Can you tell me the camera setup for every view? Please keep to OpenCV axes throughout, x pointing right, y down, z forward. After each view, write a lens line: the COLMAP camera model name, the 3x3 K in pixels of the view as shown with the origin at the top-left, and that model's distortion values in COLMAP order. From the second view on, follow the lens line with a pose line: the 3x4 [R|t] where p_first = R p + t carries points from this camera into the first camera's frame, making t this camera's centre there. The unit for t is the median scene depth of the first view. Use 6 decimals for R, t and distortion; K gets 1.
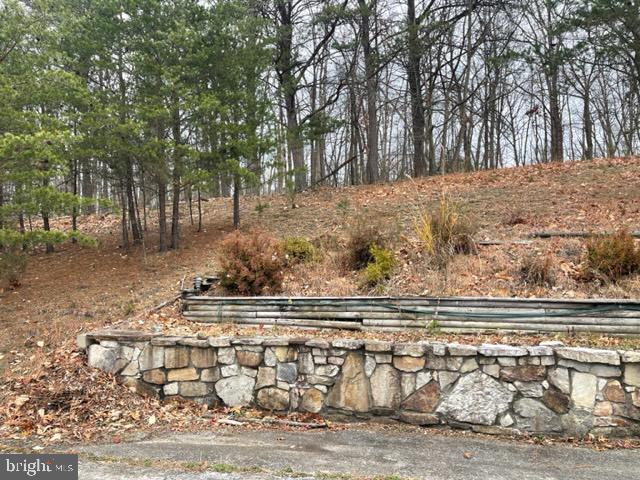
lens RADIAL K [[482.4, 0, 324.0], [0, 482.4, 240.6], [0, 0, 1]] dist [0.094612, -0.124746]
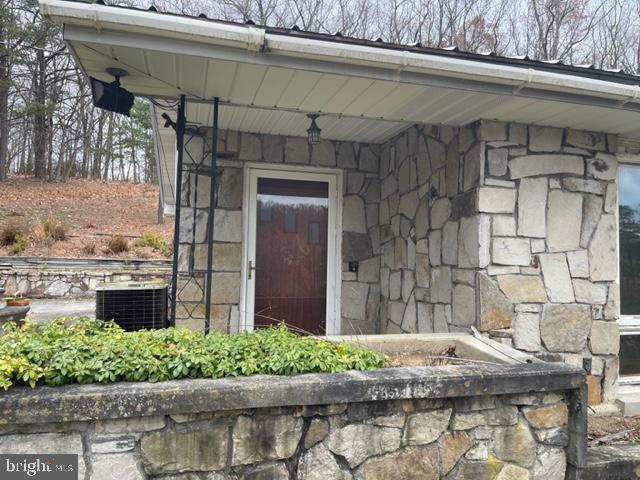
lens RADIAL K [[482.4, 0, 324.0], [0, 482.4, 240.6], [0, 0, 1]] dist [0.094612, -0.124746]
pose [[0.739438, 0.049154, 0.671428, -0.503860], [-0.077487, 0.996917, 0.012354, -0.139989], [-0.668751, -0.061162, 0.740967, -2.227705]]
